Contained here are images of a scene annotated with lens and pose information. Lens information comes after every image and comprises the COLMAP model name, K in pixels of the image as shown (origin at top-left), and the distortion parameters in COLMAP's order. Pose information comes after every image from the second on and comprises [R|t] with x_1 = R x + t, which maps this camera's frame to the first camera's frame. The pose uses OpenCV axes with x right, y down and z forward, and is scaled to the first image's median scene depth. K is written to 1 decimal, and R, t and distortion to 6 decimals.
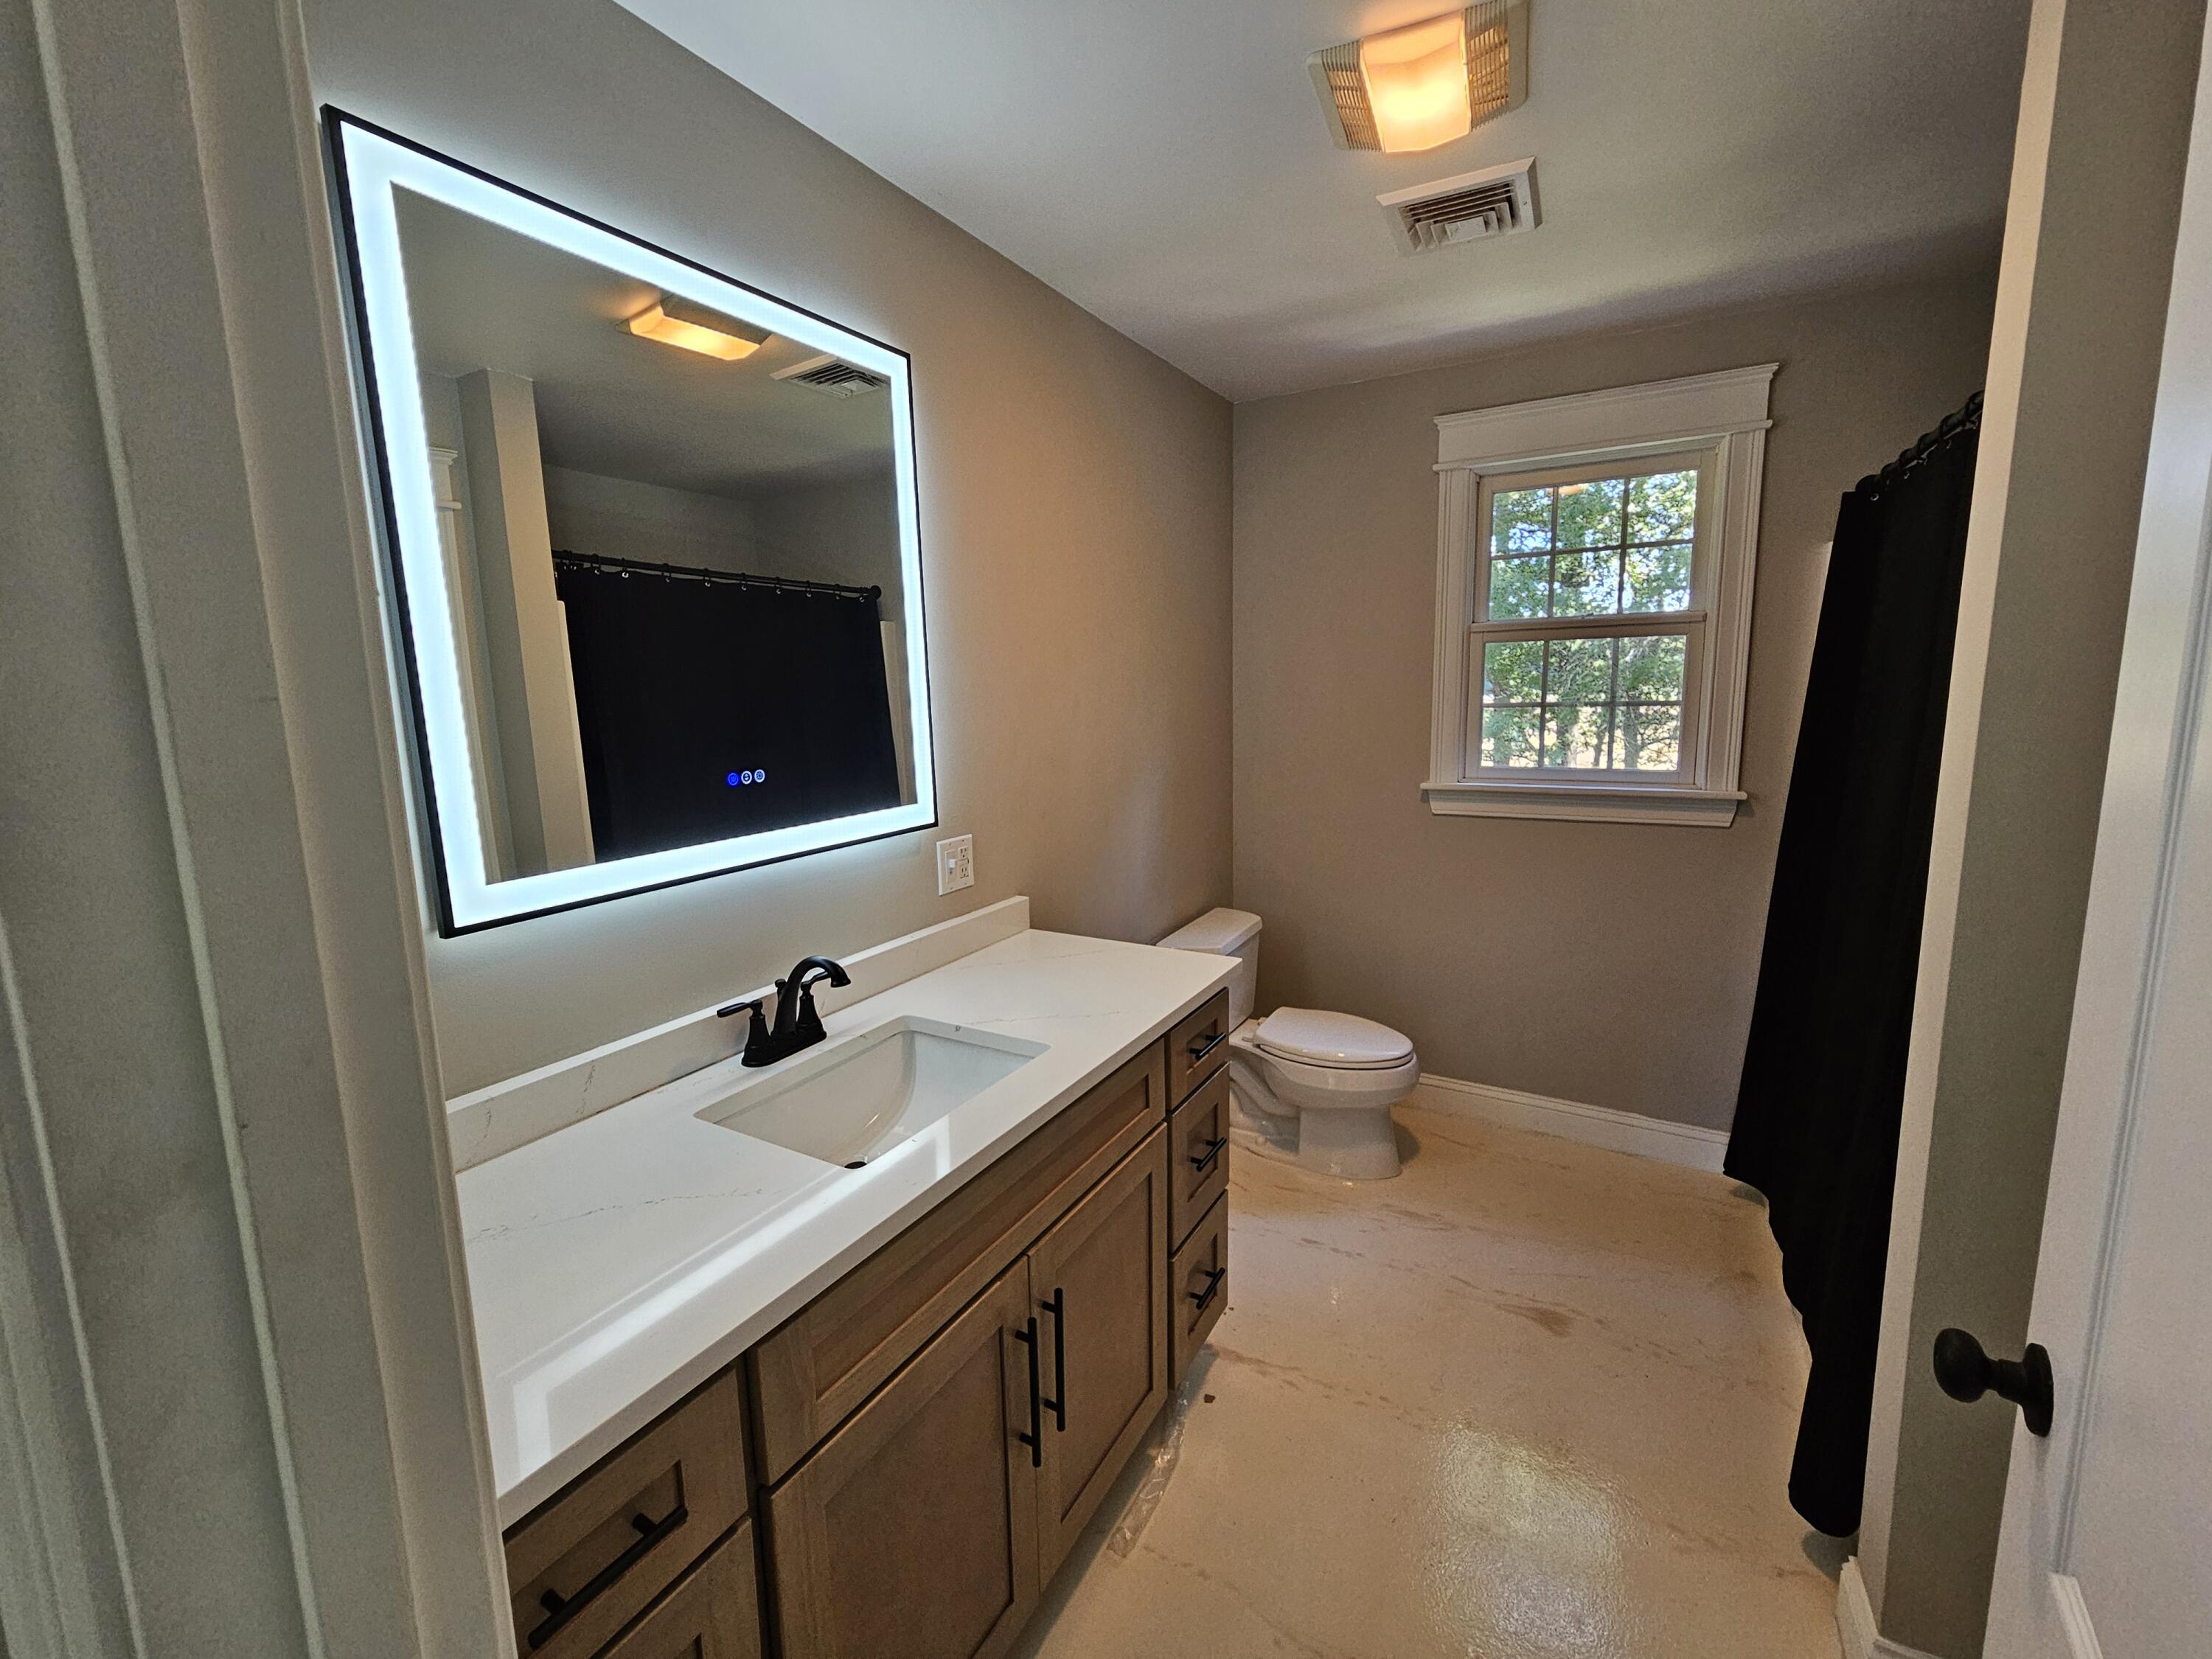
lens RADIAL K [[909.6, 0, 1099.4], [0, 909.6, 825.5], [0, 0, 1]] dist [-0.001324, 0.000075]
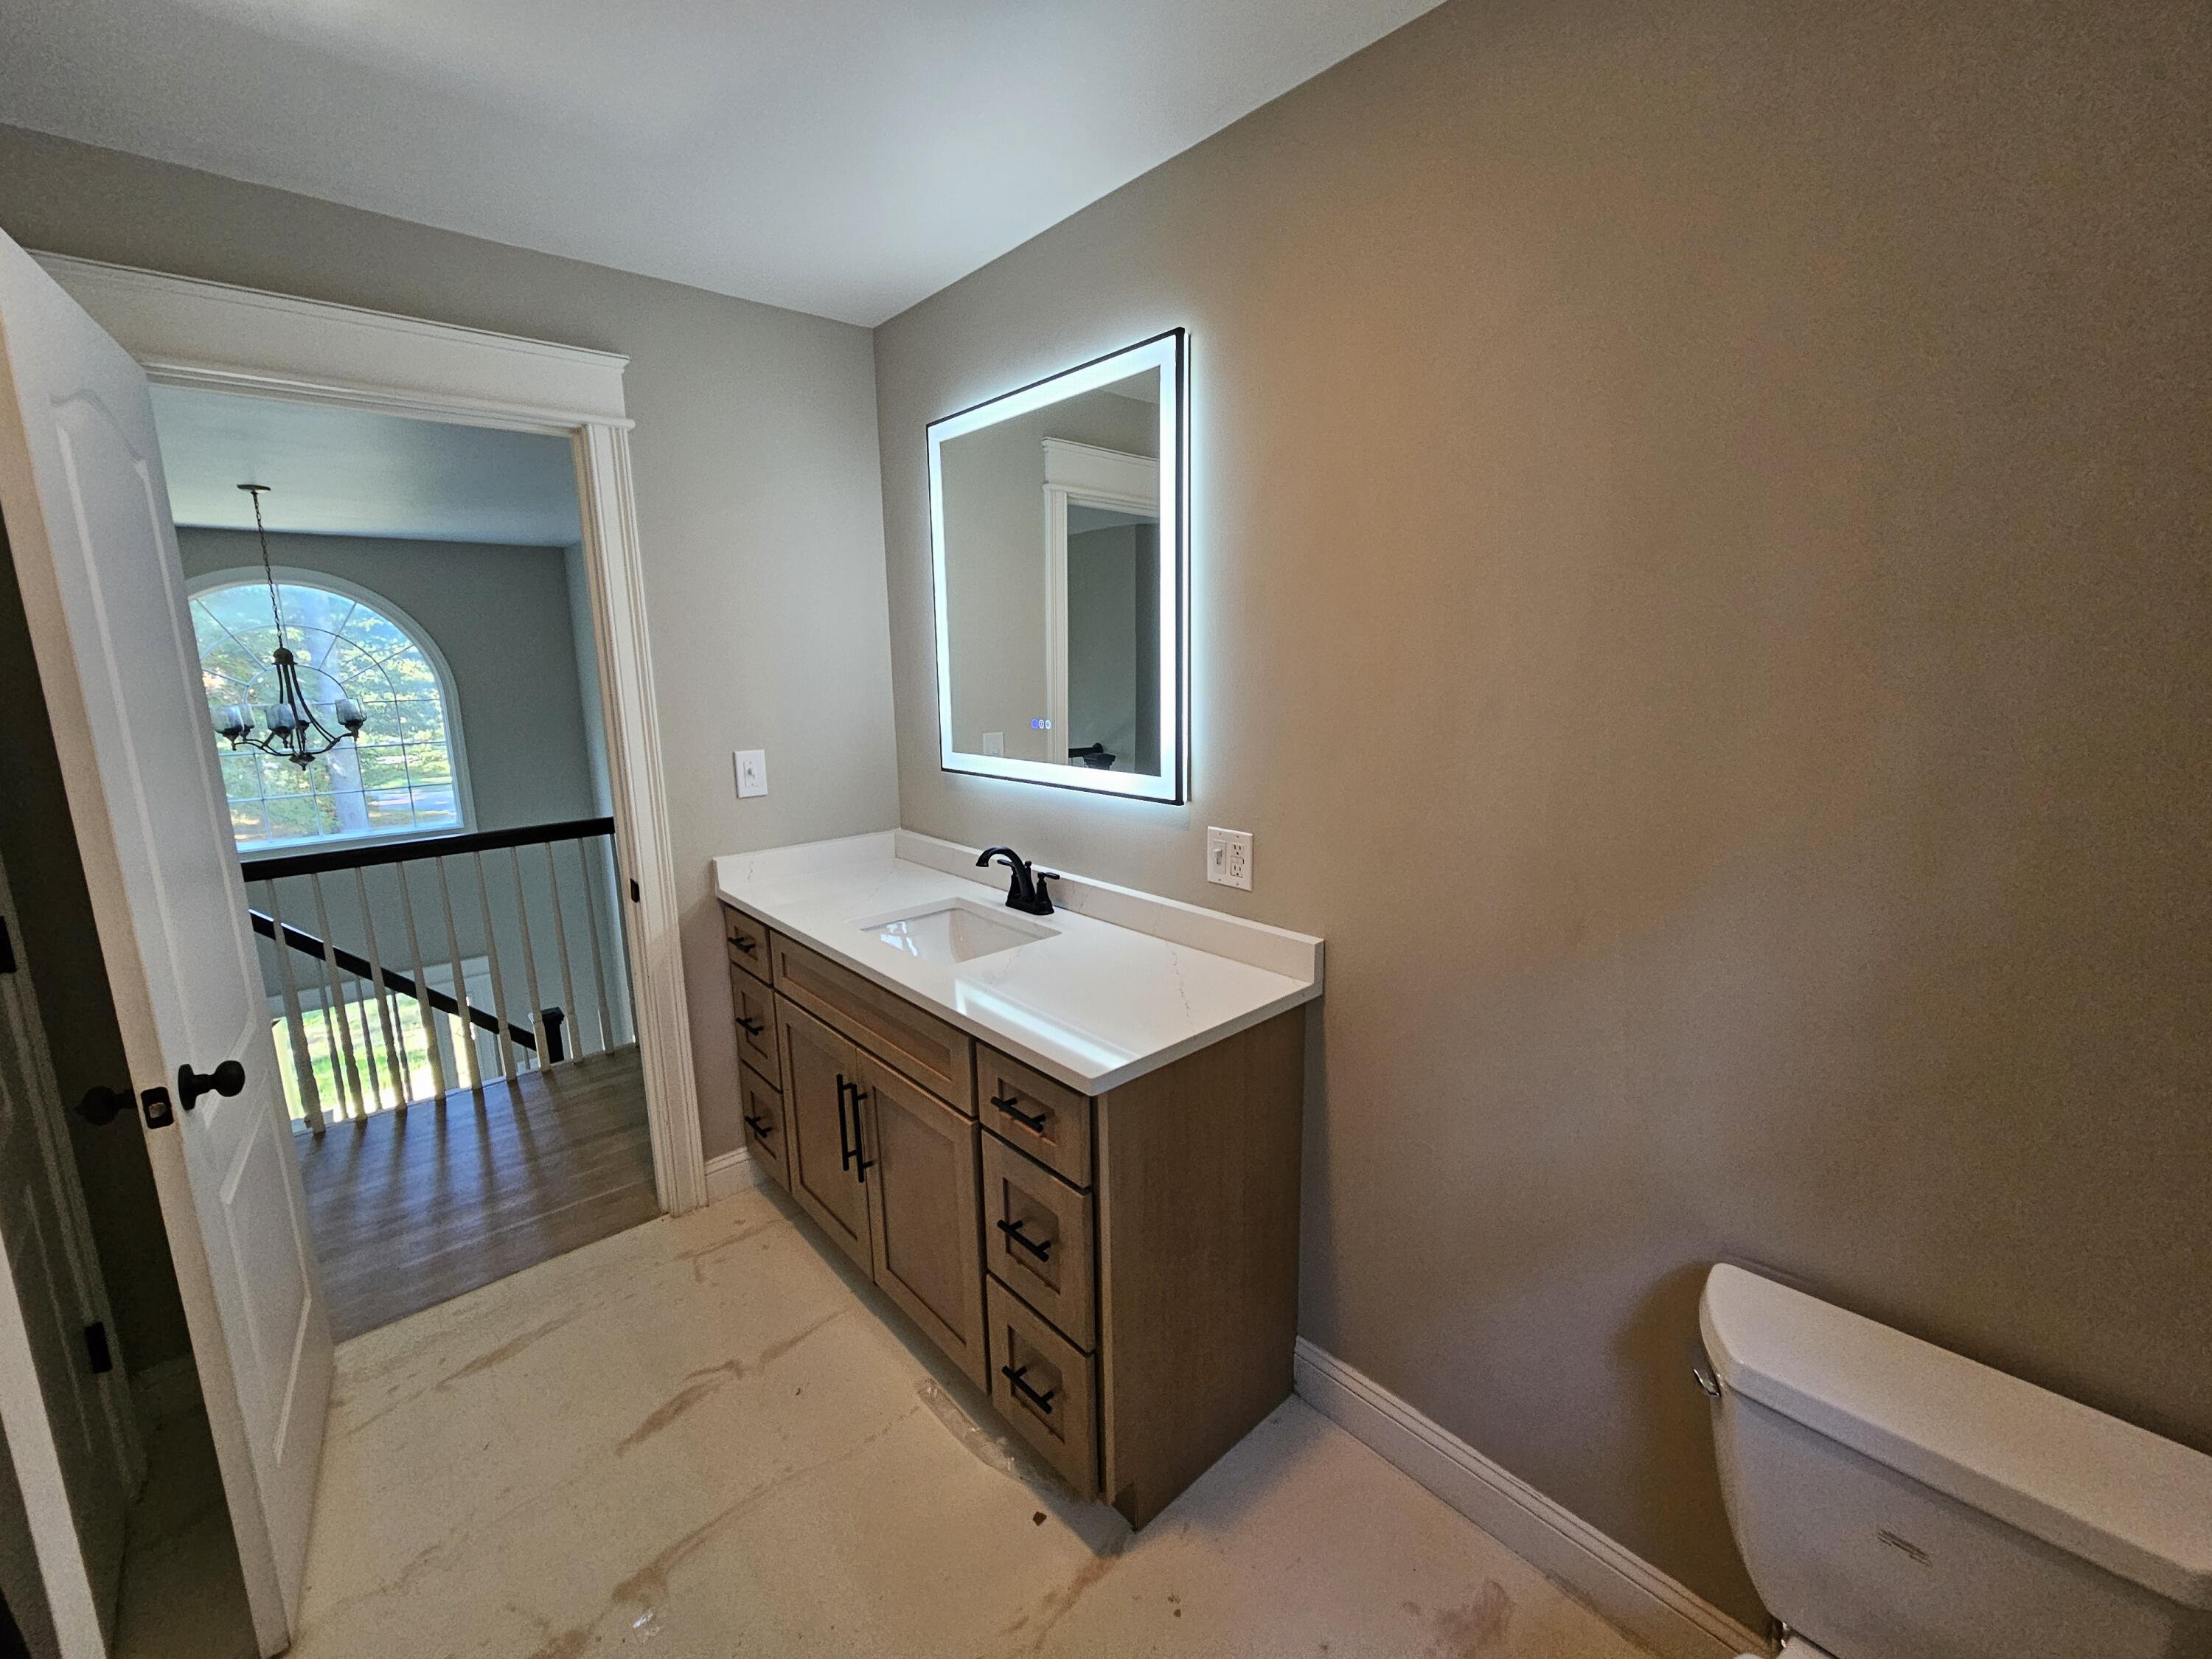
lens RADIAL K [[909.6, 0, 1097.9], [0, 909.6, 822.6], [0, 0, 1]] dist [-0.001324, 0.000075]
pose [[-0.316155, 0.208111, -0.925600, 0.772196], [-0.107898, 0.961425, 0.253021, -0.222550], [0.942552, 0.179864, -0.281504, 1.199708]]
